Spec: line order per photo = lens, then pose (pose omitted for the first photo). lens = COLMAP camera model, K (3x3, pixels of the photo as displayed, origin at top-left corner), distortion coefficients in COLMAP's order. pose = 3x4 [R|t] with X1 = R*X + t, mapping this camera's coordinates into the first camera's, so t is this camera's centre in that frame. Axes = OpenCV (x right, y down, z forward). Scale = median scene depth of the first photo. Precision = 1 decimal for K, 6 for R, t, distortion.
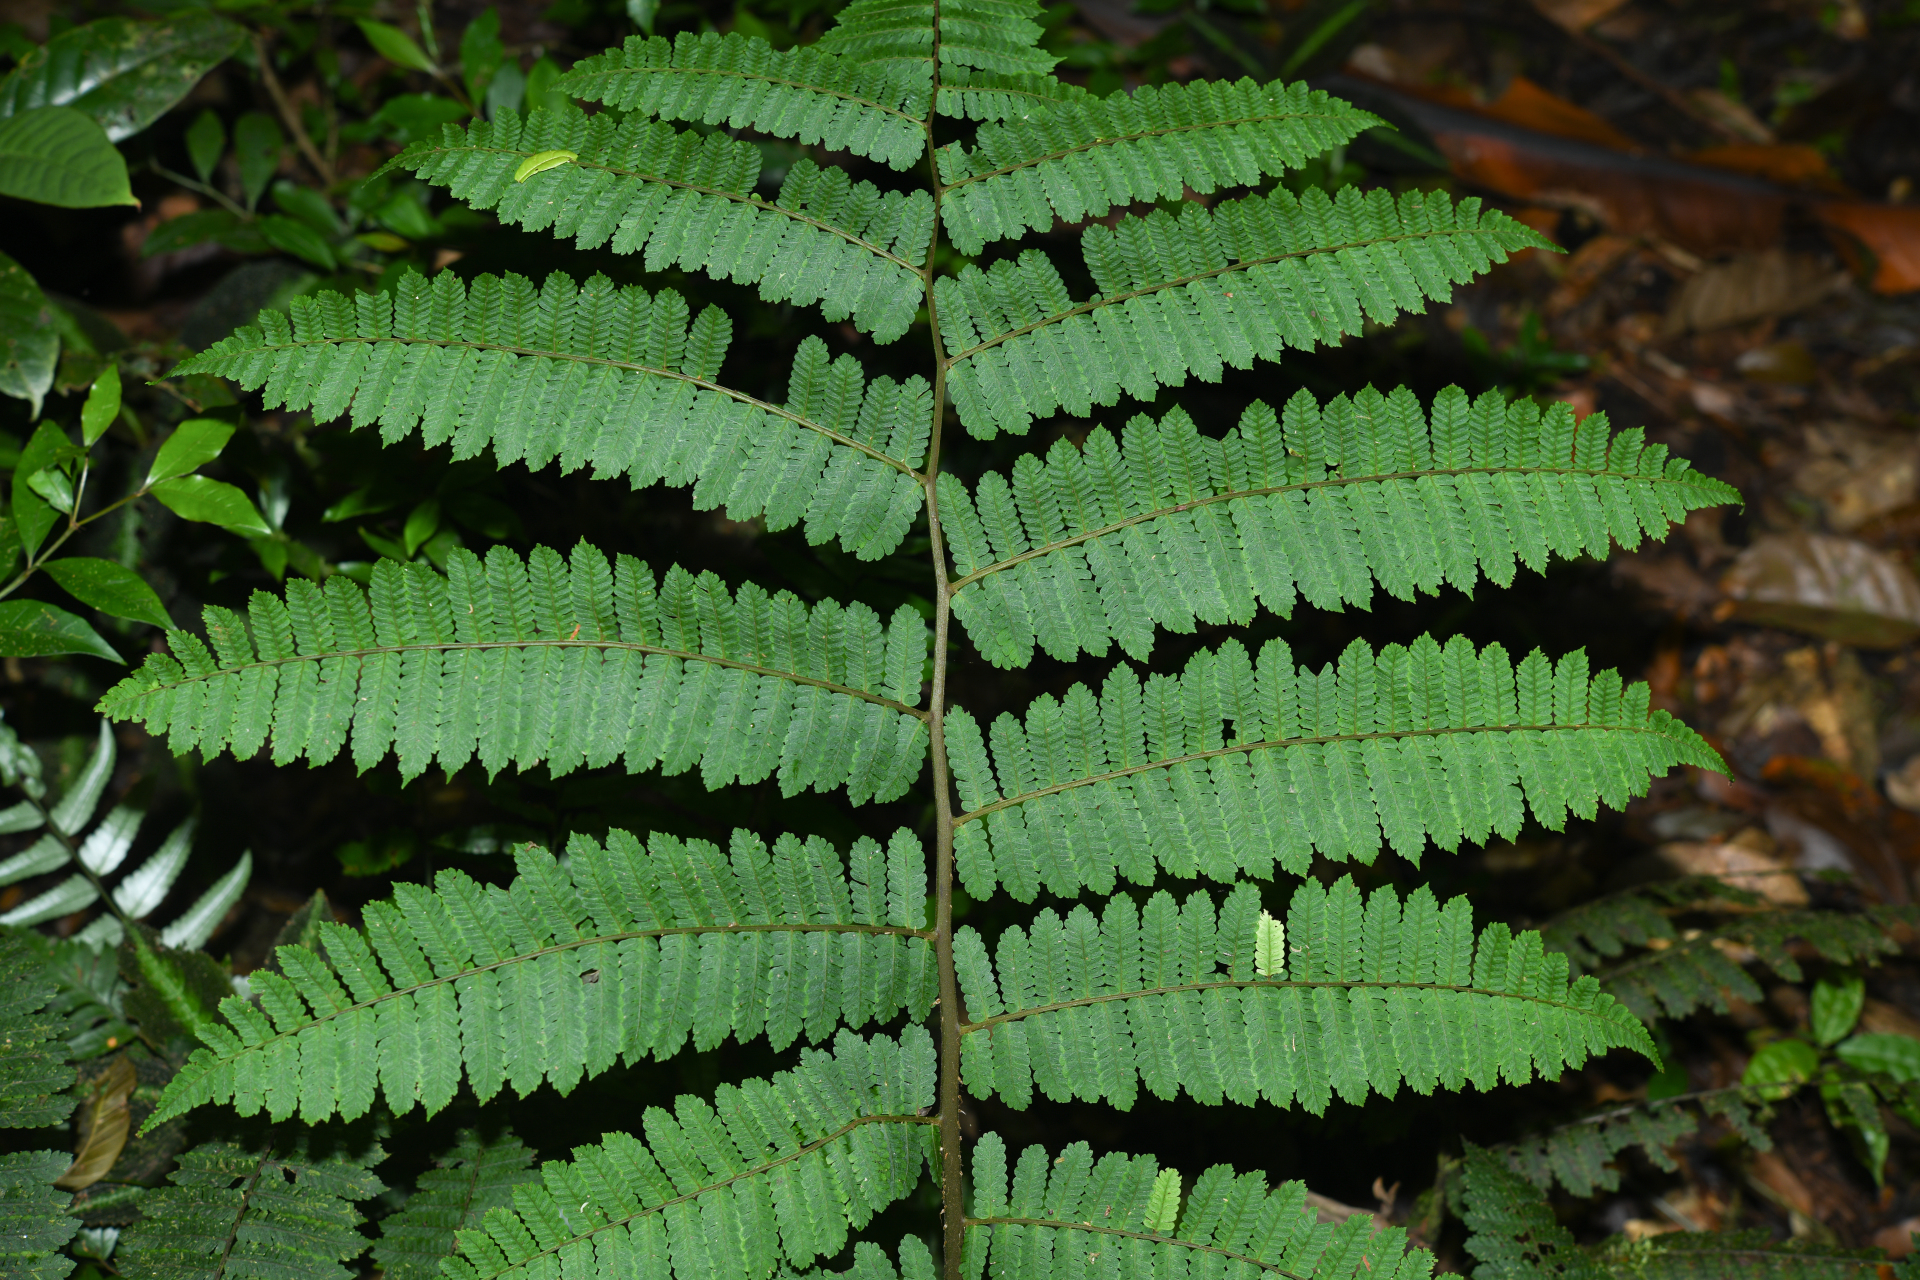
lens RADIAL K [[3297.9, 0, 962.8], [0, 3297.9, 624.3], [0, 0, 1]] dist [-0.030876, 0.700391]
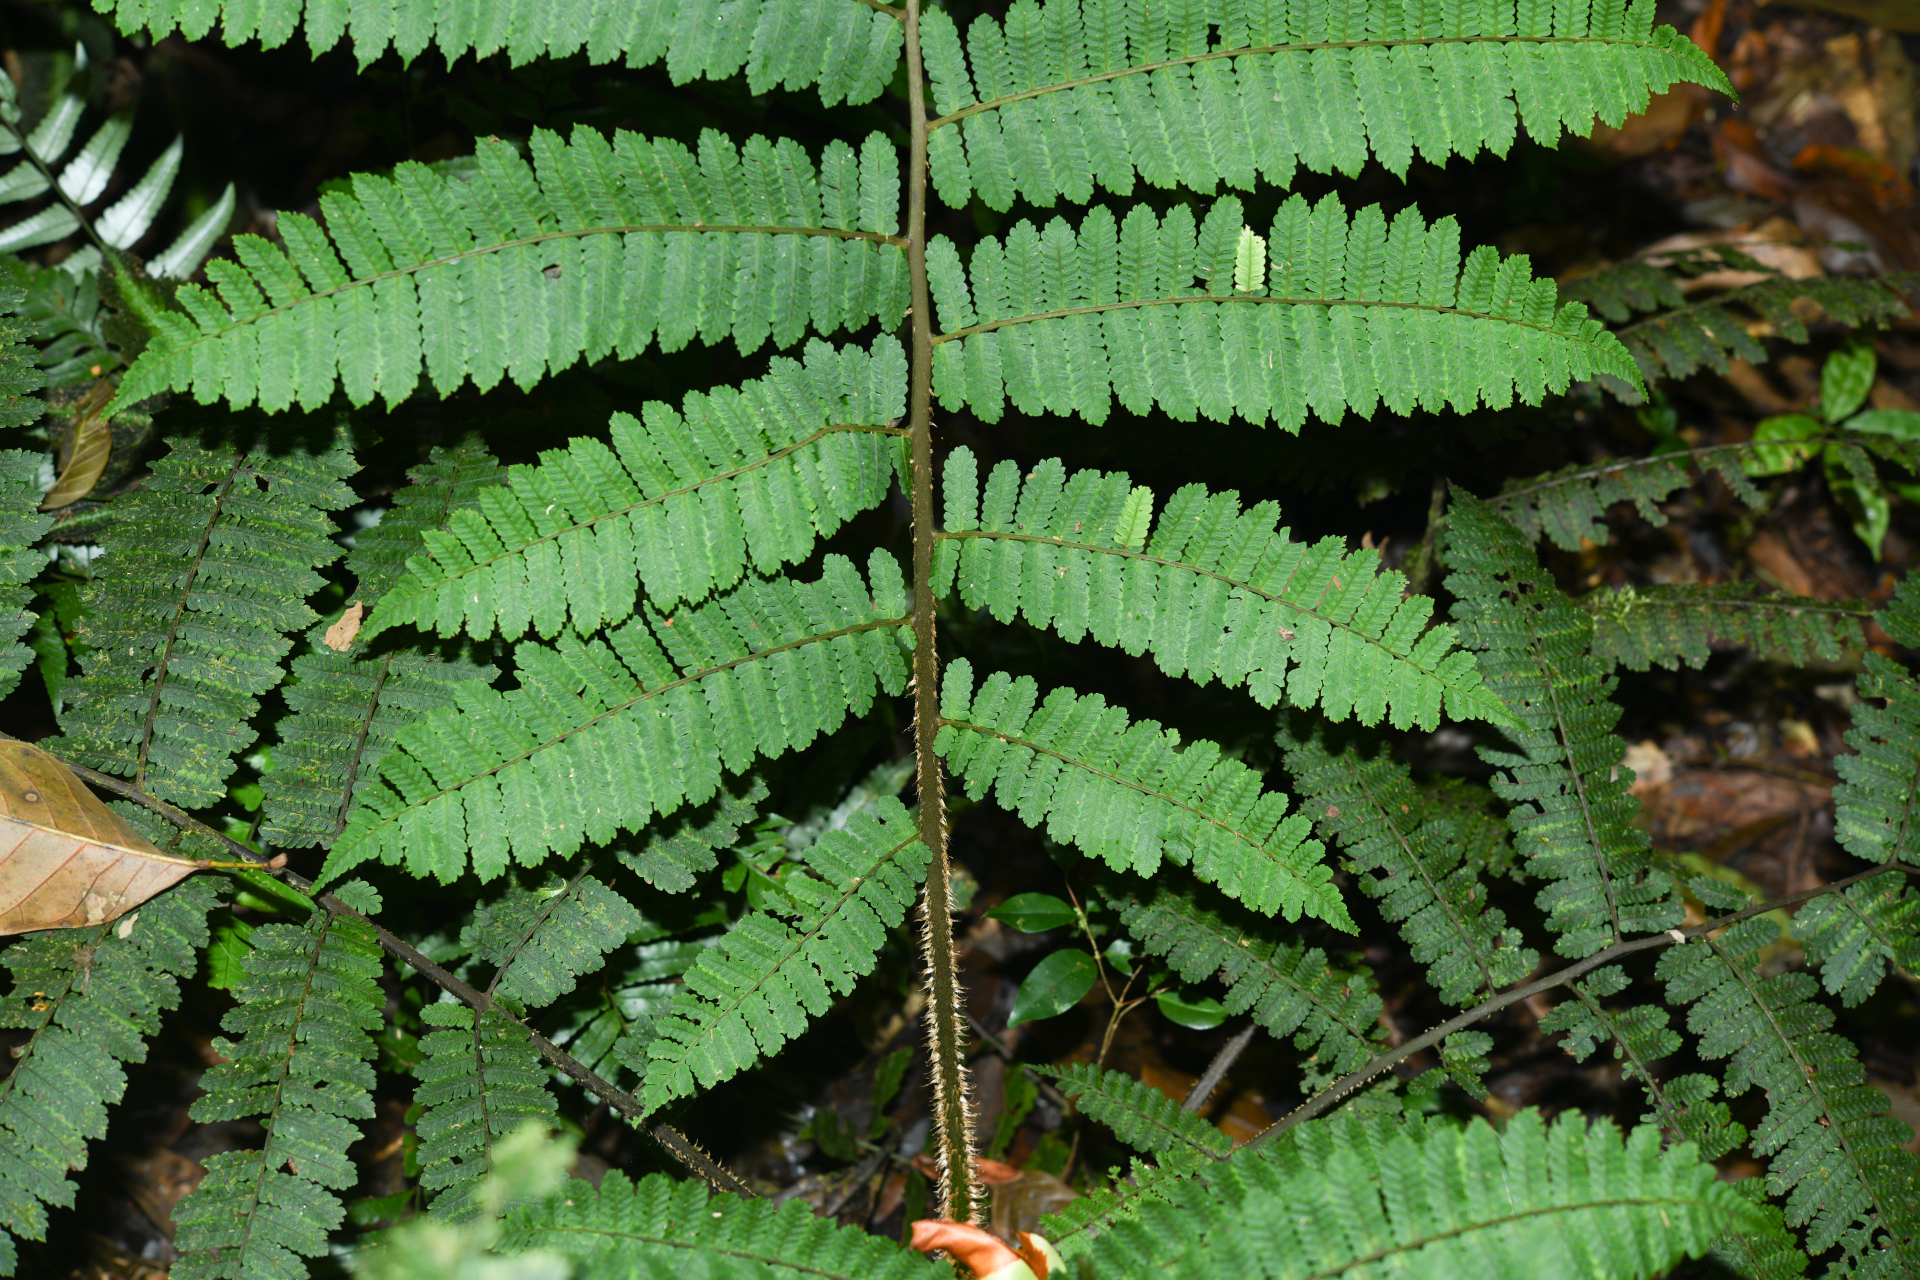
lens RADIAL K [[3294.8, 0, 960.0], [0, 3294.8, 640.0], [0, 0, 1]] dist [-0.027472, 0.704916]
pose [[0.999703, 0.019155, -0.015059, 0.023950], [-0.016395, 0.986025, 0.165791, 0.047736], [0.018025, -0.165495, 0.986046, 0.015786]]
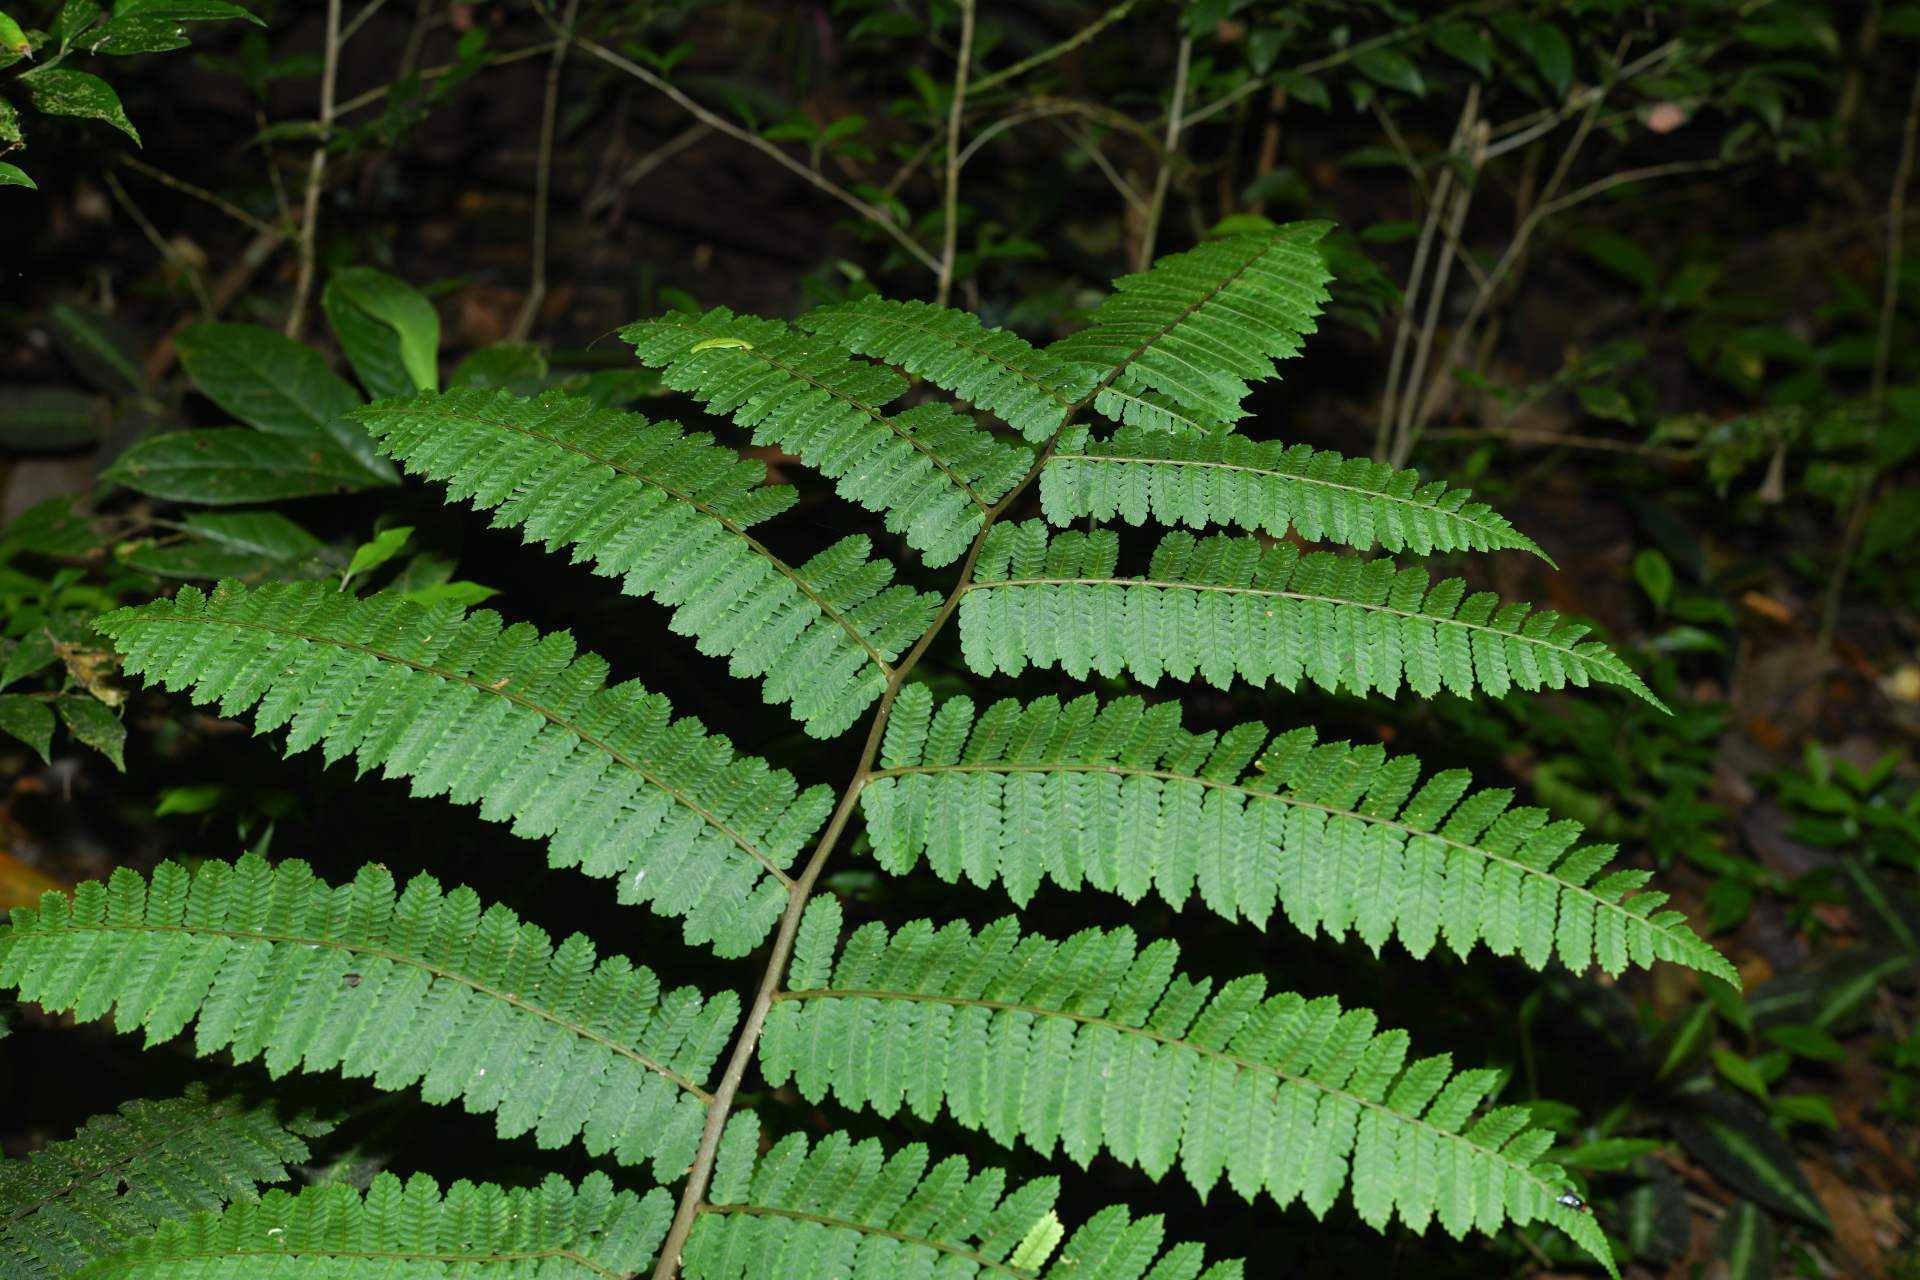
lens RADIAL K [[3294.8, 0, 960.0], [0, 3294.8, 640.0], [0, 0, 1]] dist [-0.027472, 0.704916]
pose [[0.884061, 0.257974, -0.389726, 0.385012], [-0.374376, 0.890057, -0.260079, 0.194039], [0.279785, 0.375830, 0.883444, 0.134222]]
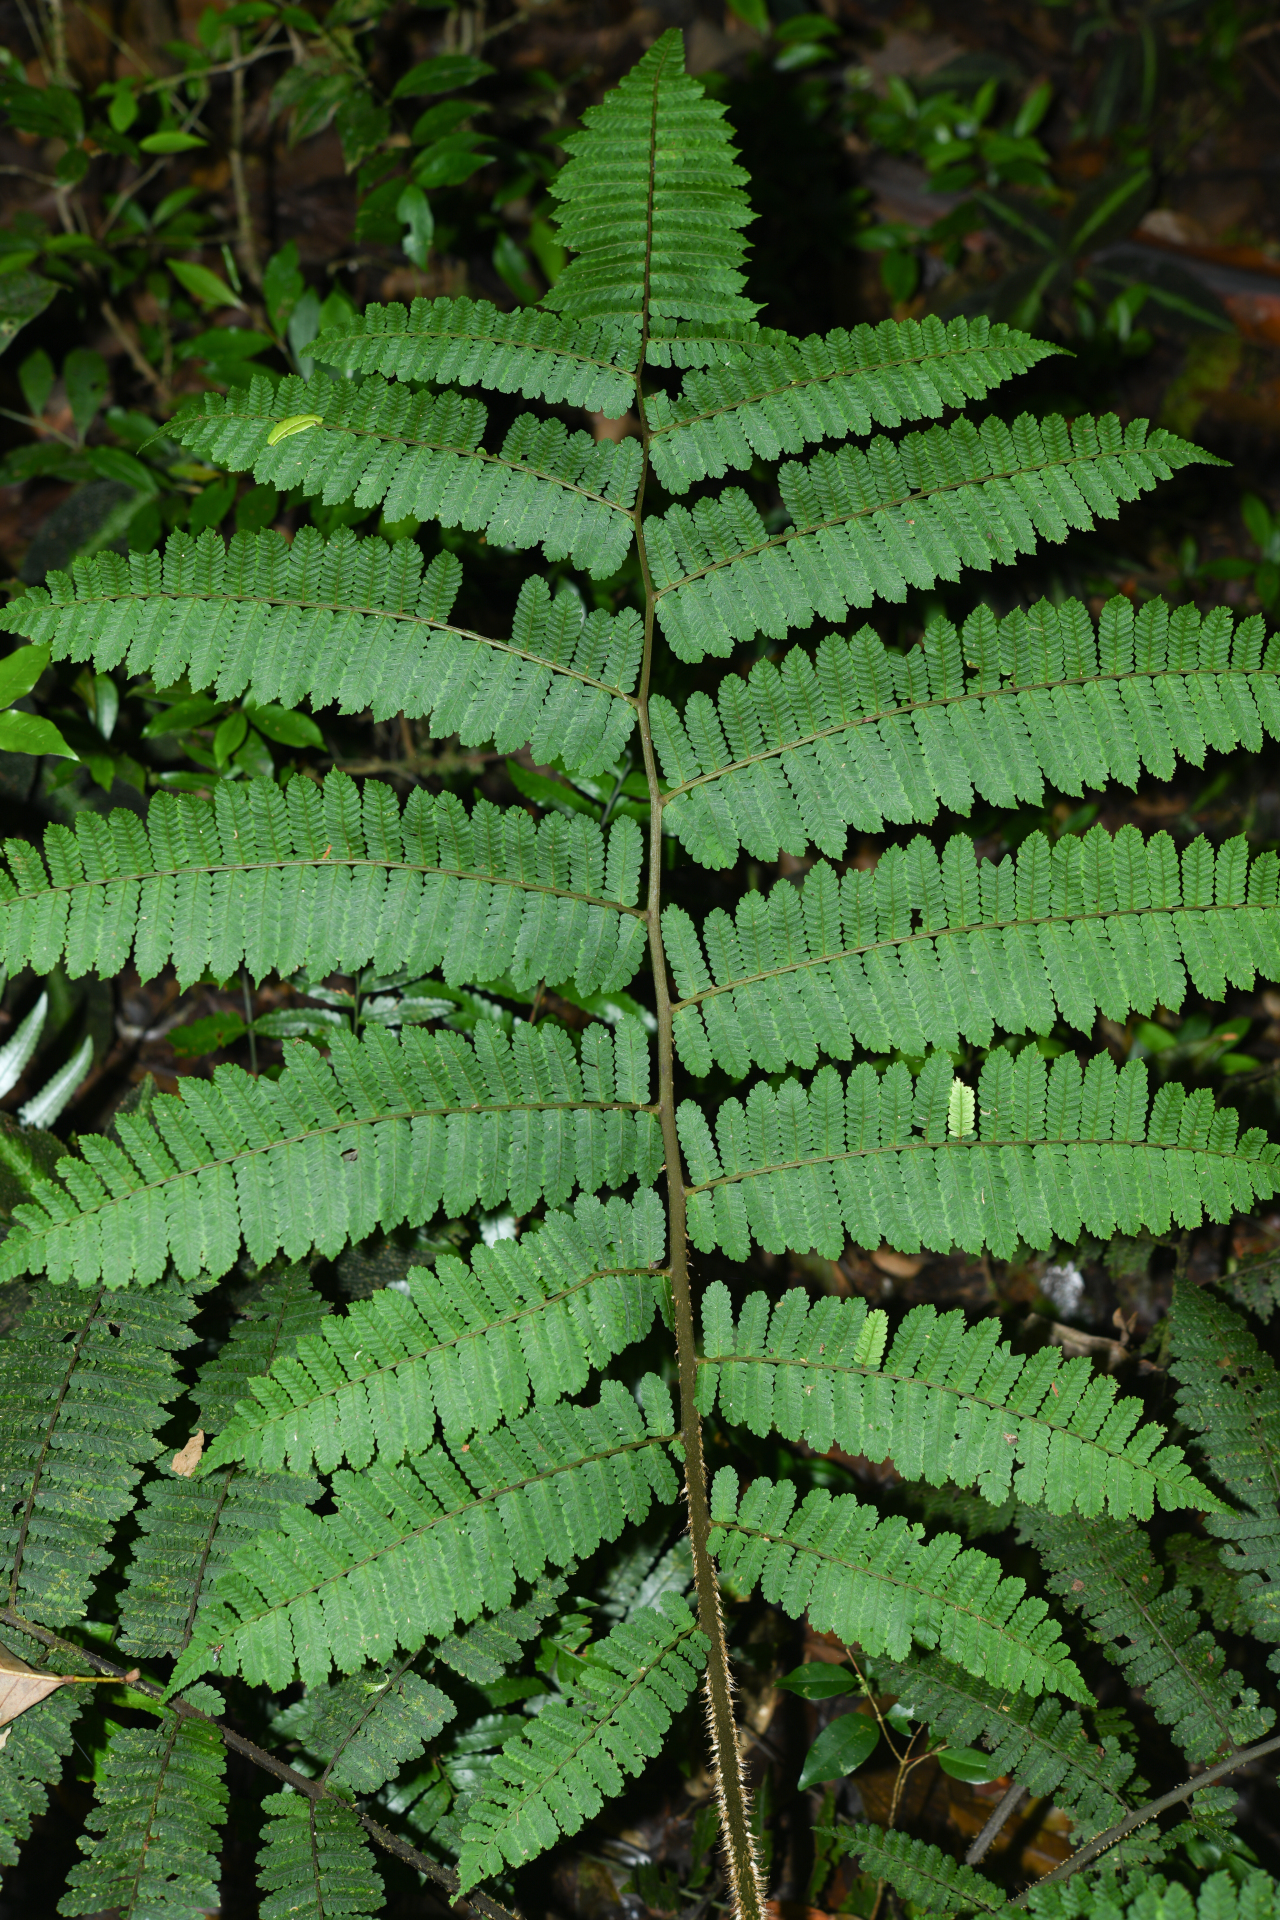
lens RADIAL K [[3294.8, 0, 640.0], [0, 3294.8, 960.0], [0, 0, 1]] dist [-0.027472, 0.704916]
pose [[0.996257, -0.030120, -0.081026, 0.076914], [0.035269, 0.997397, 0.062885, -0.027000], [0.078921, -0.065508, 0.994726, -0.113378]]
